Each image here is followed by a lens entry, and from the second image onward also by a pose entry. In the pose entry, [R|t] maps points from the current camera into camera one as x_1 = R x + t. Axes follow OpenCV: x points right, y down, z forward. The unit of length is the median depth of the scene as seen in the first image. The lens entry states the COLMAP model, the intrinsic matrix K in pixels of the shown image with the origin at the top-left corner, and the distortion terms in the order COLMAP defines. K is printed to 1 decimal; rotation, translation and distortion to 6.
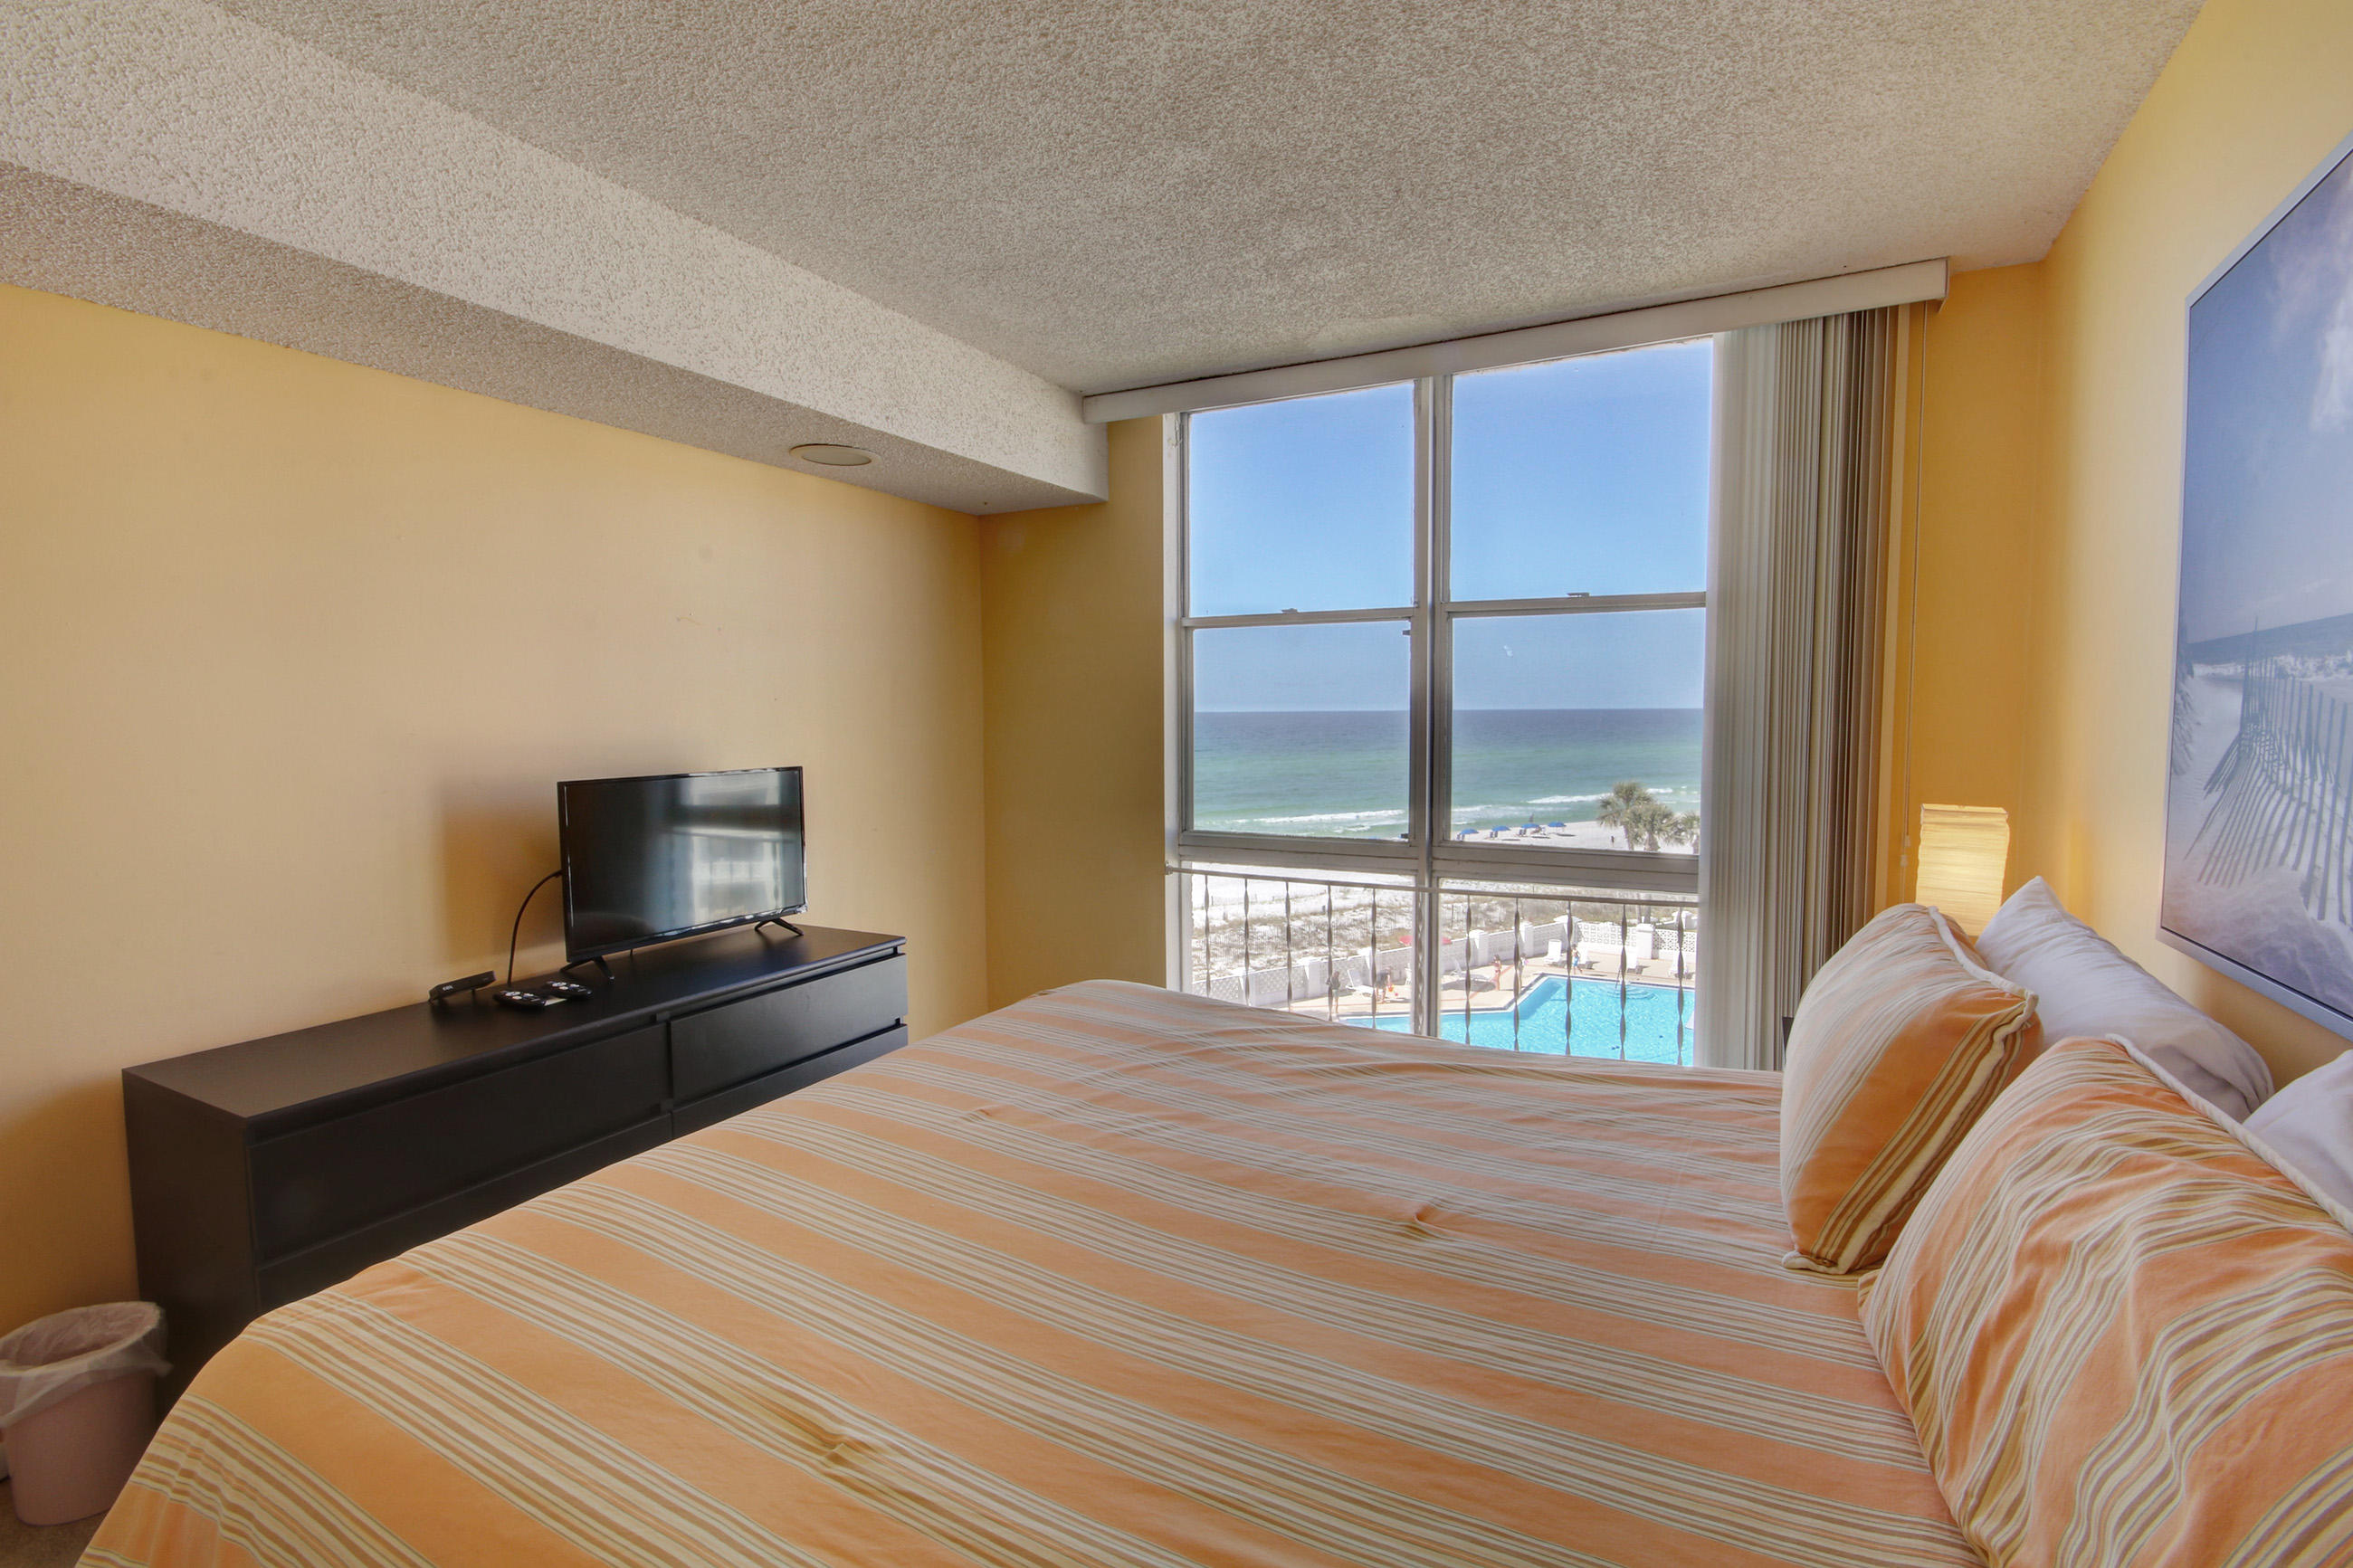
lens RADIAL K [[1086.6, 0, 1171.6], [0, 1086.6, 779.6], [0, 0, 1]] dist [0.002667, -0.007360]
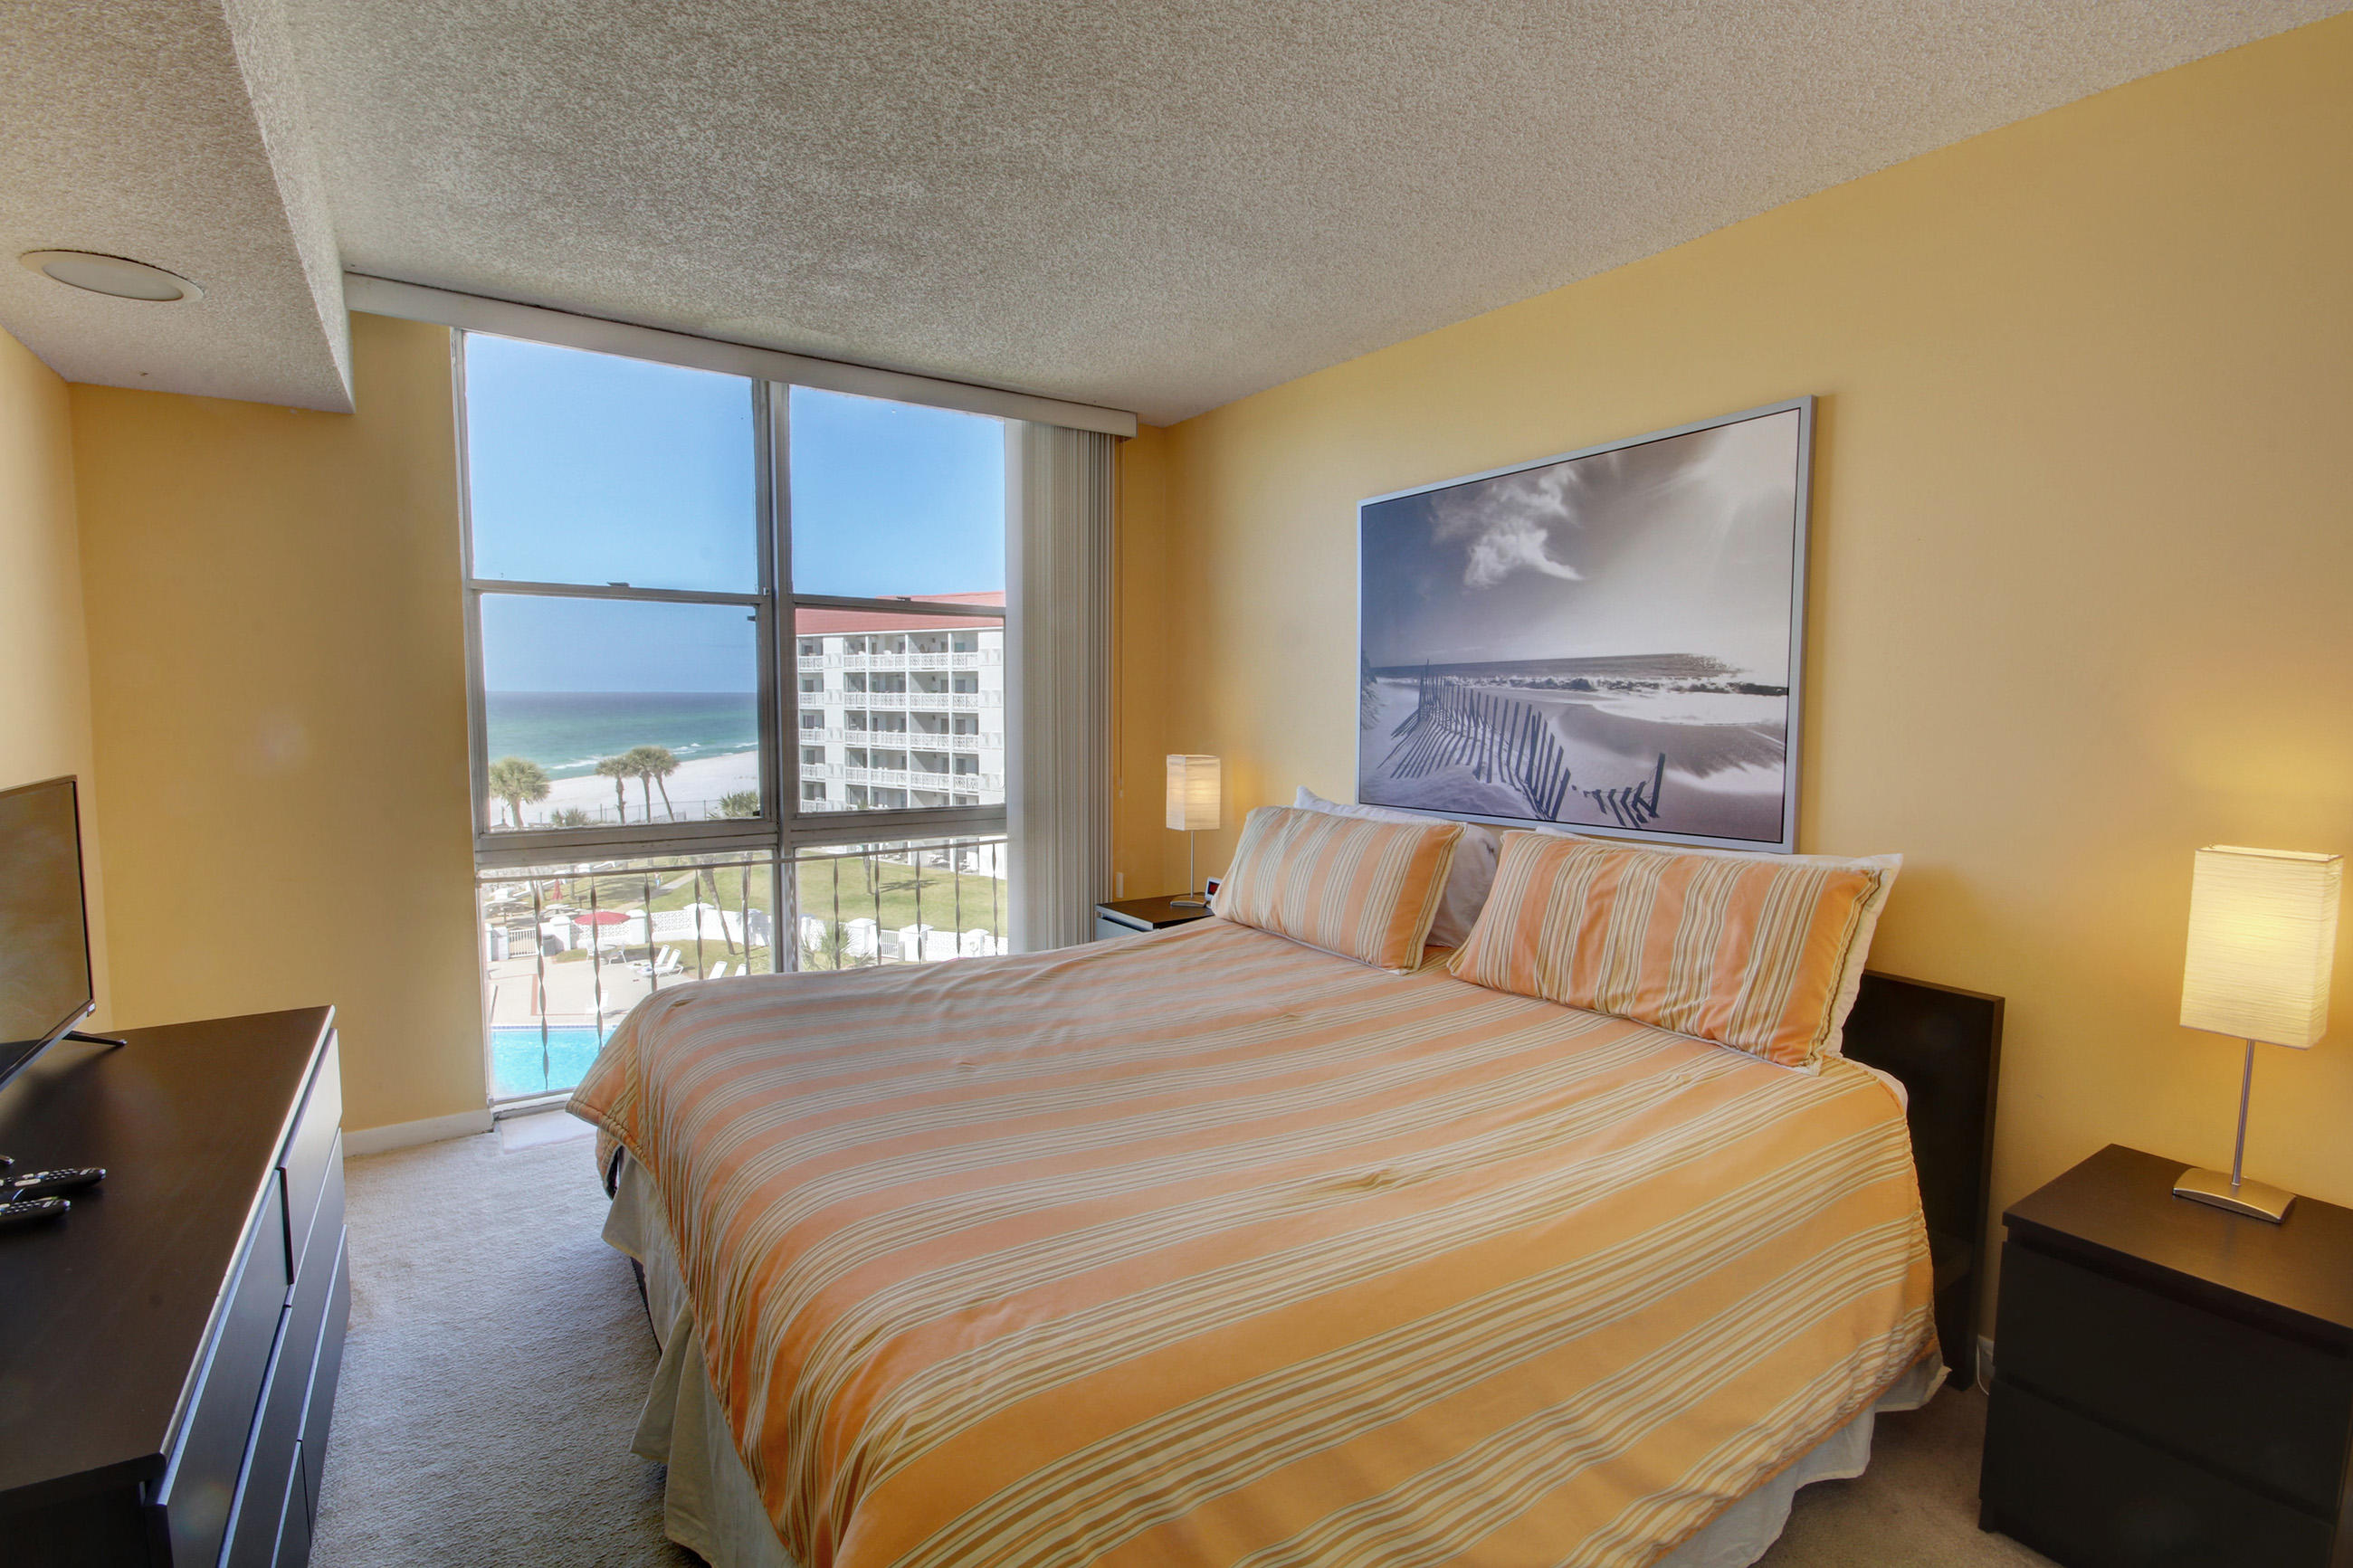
lens RADIAL K [[1086.6, 0, 1171.6], [0, 1086.6, 779.6], [0, 0, 1]] dist [0.002667, -0.007360]
pose [[0.476659, -0.059454, 0.877075, -0.841737], [0.045932, 0.998032, 0.042691, -0.011295], [-0.877887, 0.019937, 0.478452, 0.246876]]
